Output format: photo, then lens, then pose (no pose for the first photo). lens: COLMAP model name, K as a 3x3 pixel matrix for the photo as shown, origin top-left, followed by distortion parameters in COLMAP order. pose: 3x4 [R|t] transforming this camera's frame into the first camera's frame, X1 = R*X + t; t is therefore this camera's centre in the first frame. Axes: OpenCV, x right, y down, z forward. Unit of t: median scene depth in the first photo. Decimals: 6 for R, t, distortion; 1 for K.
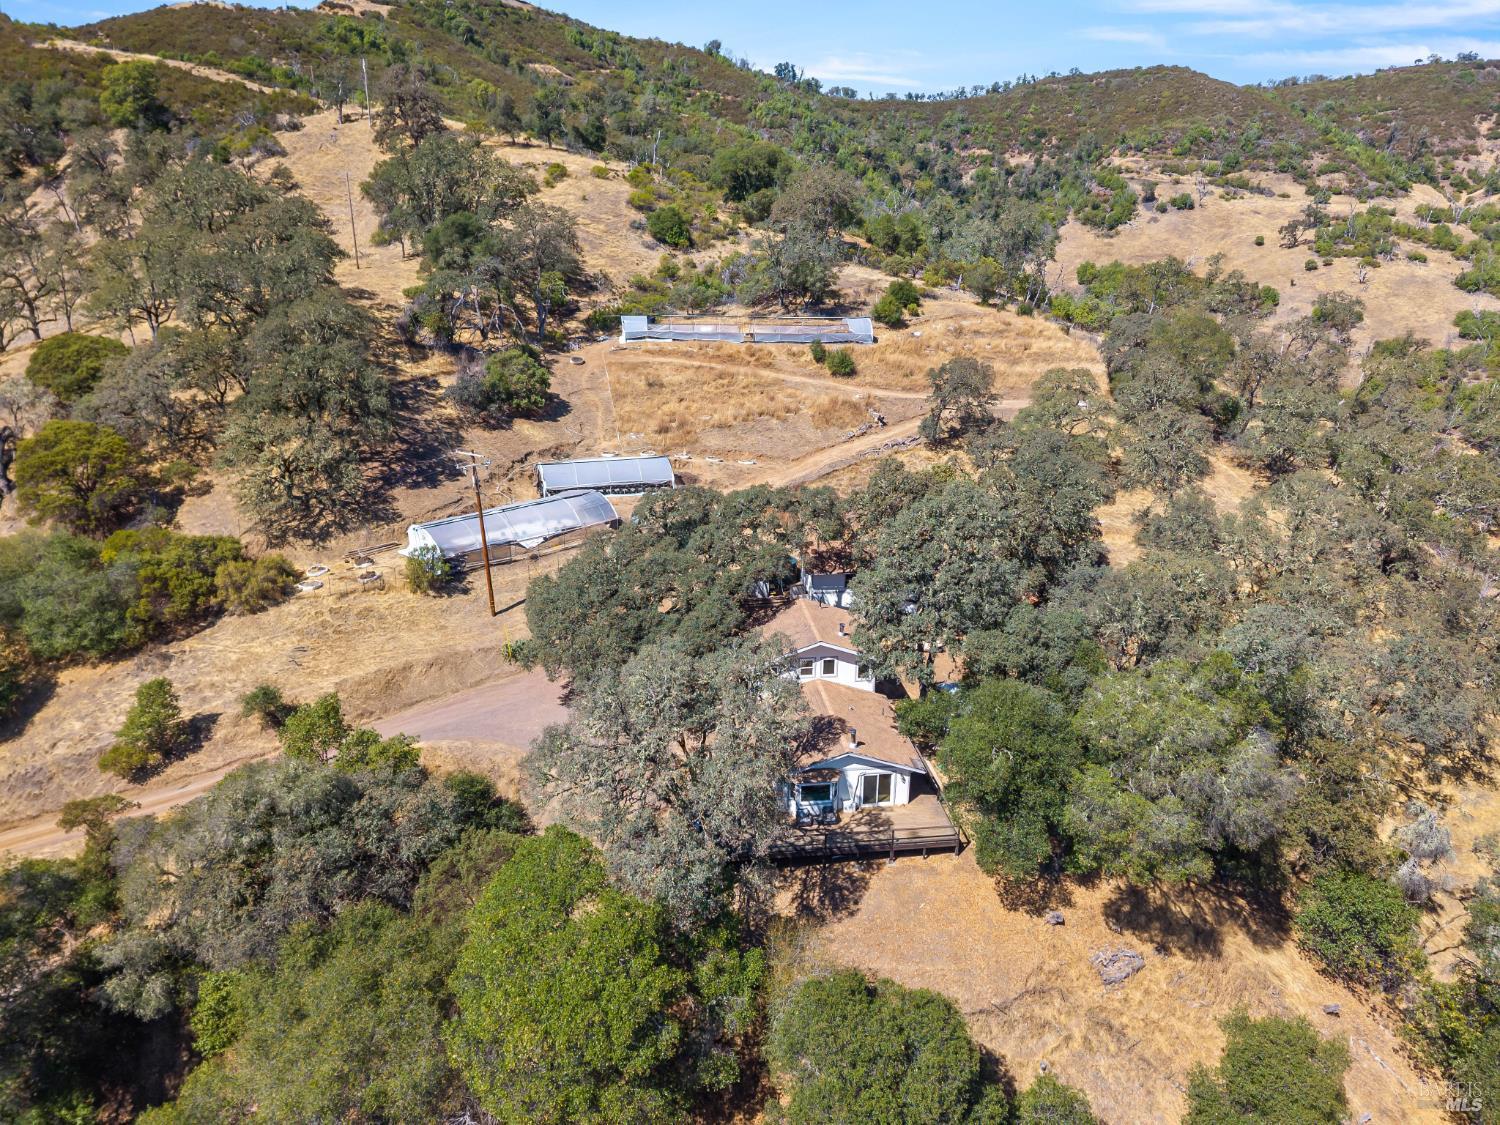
lens RADIAL K [[1023.8, 0, 758.4], [0, 1023.8, 566.1], [0, 0, 1]] dist [0.035827, -0.029641]
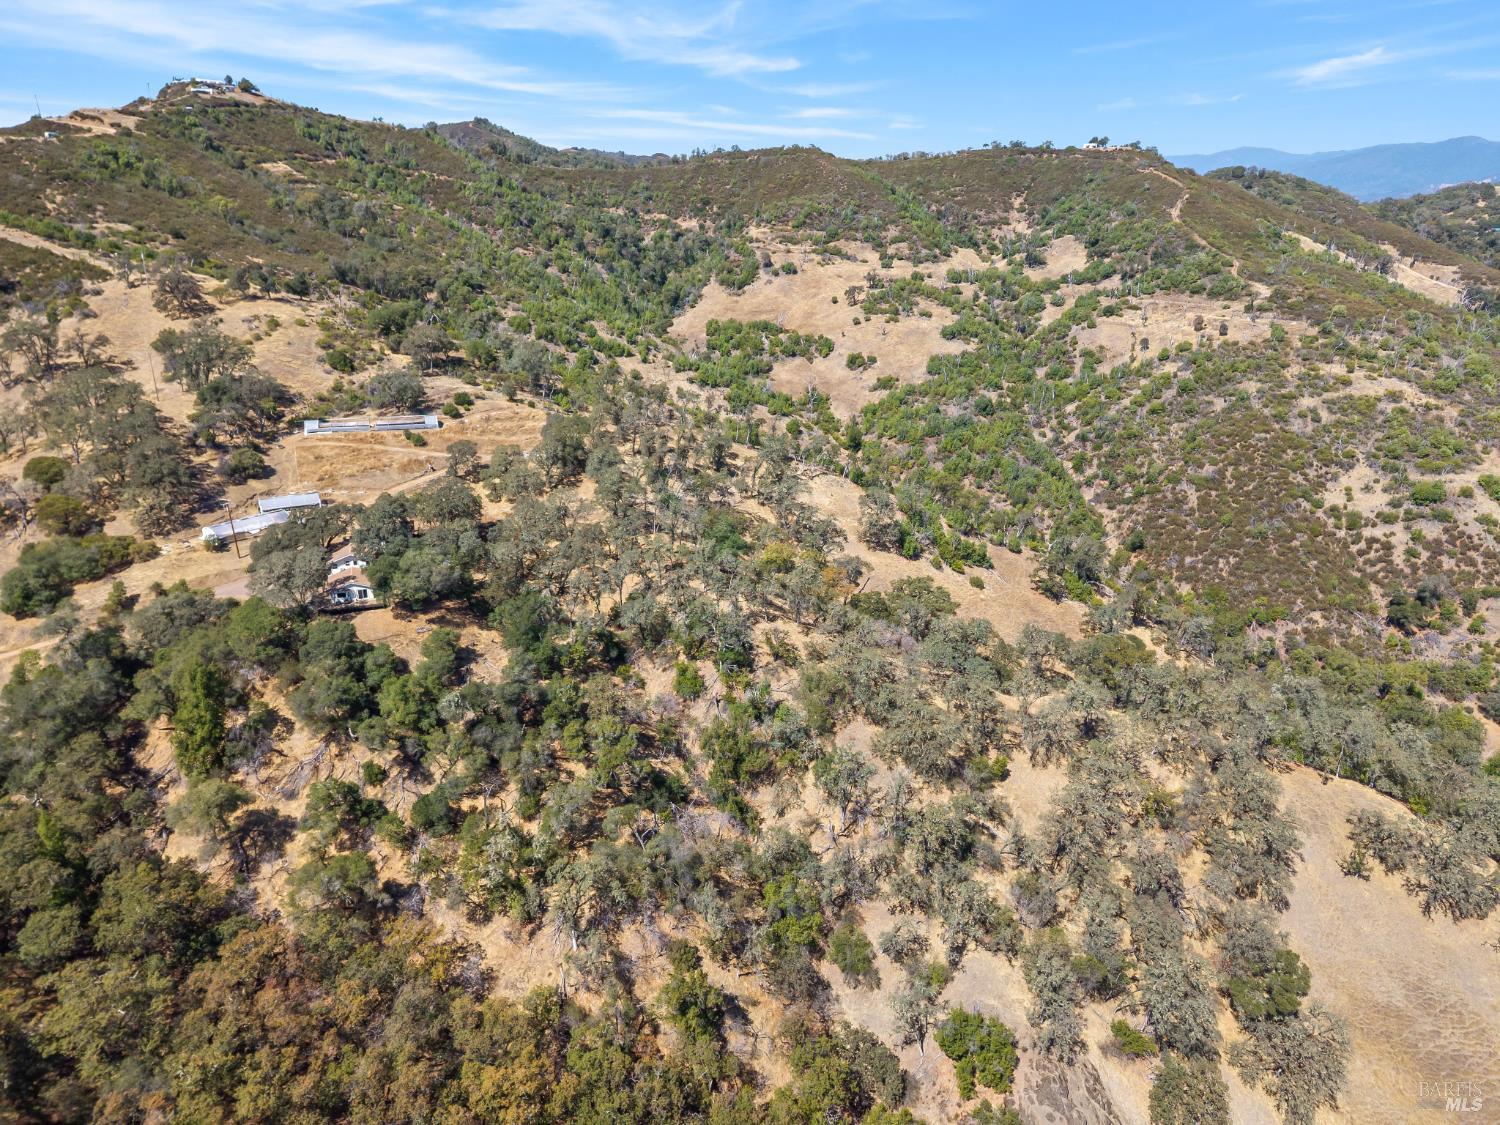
lens RADIAL K [[1023.8, 0, 747.6], [0, 1023.8, 563.5], [0, 0, 1]] dist [0.035827, -0.029641]
pose [[0.981579, -0.069846, 0.177831, 0.291847], [0.070293, 0.997519, 0.003793, 0.074416], [-0.177654, 0.008777, 0.984054, -0.975342]]
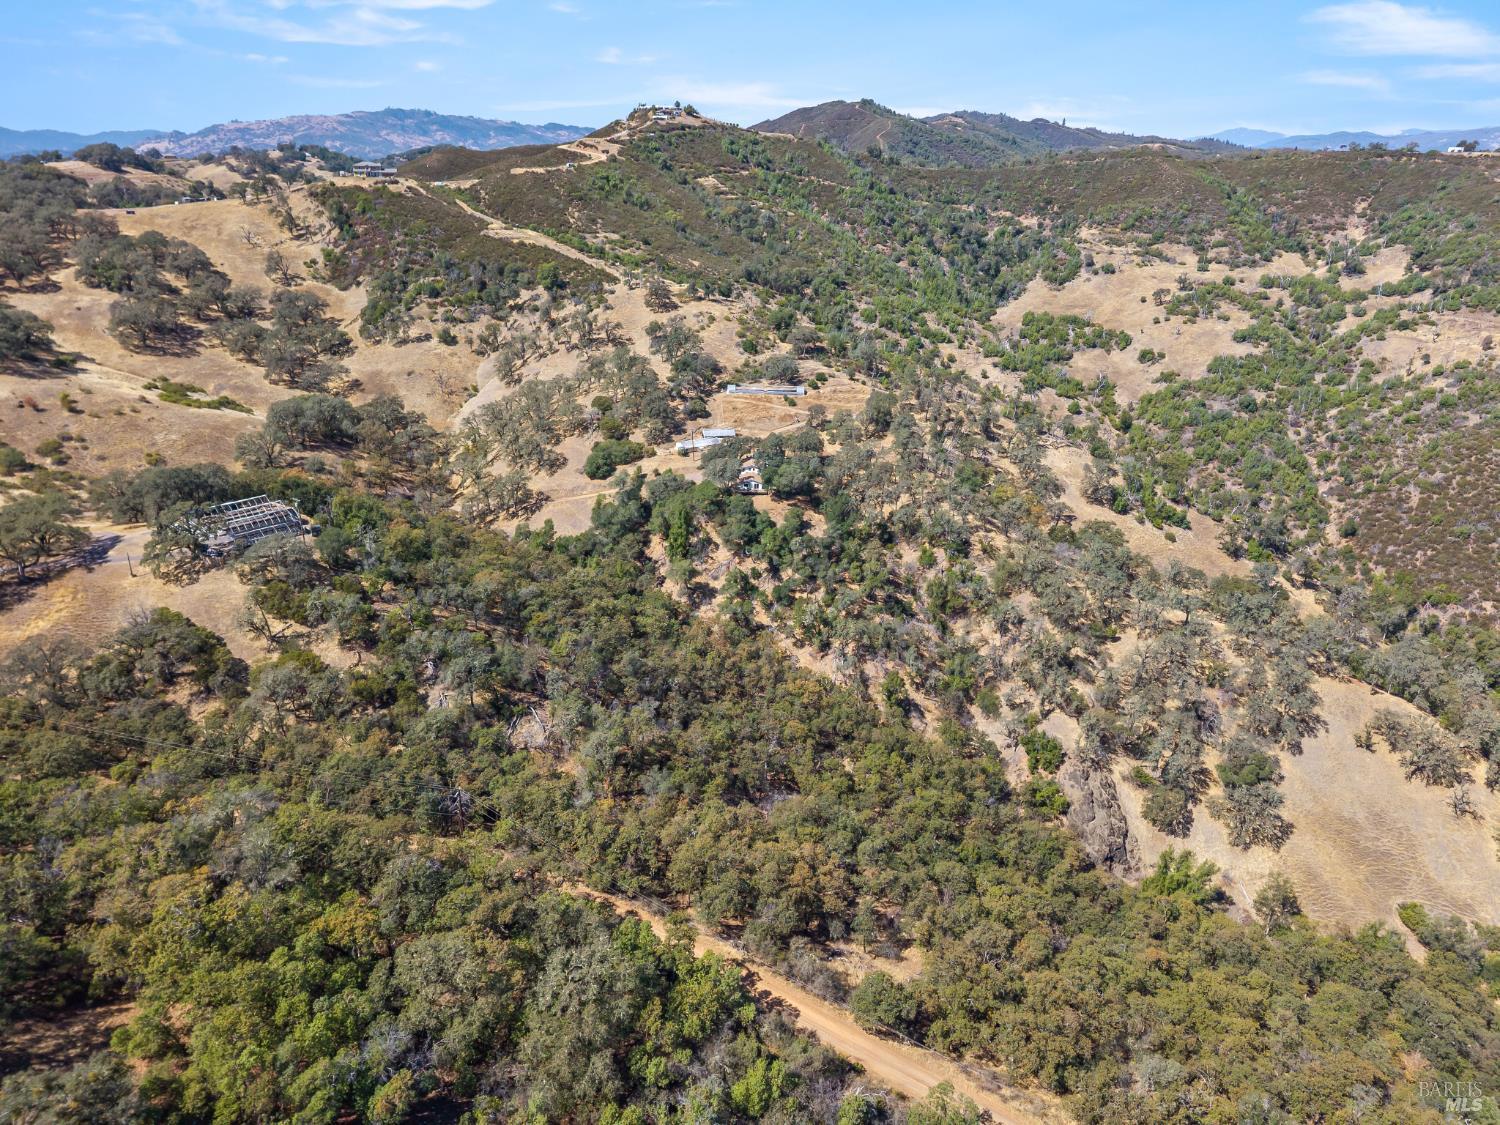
lens RADIAL K [[1023.8, 0, 734.3], [0, 1023.8, 553.9], [0, 0, 1]] dist [0.035827, -0.029641]
pose [[0.987000, 0.055498, -0.150836, 0.360768], [-0.050993, 0.998134, 0.033575, 0.164153], [0.152418, -0.025447, 0.987988, -1.977430]]
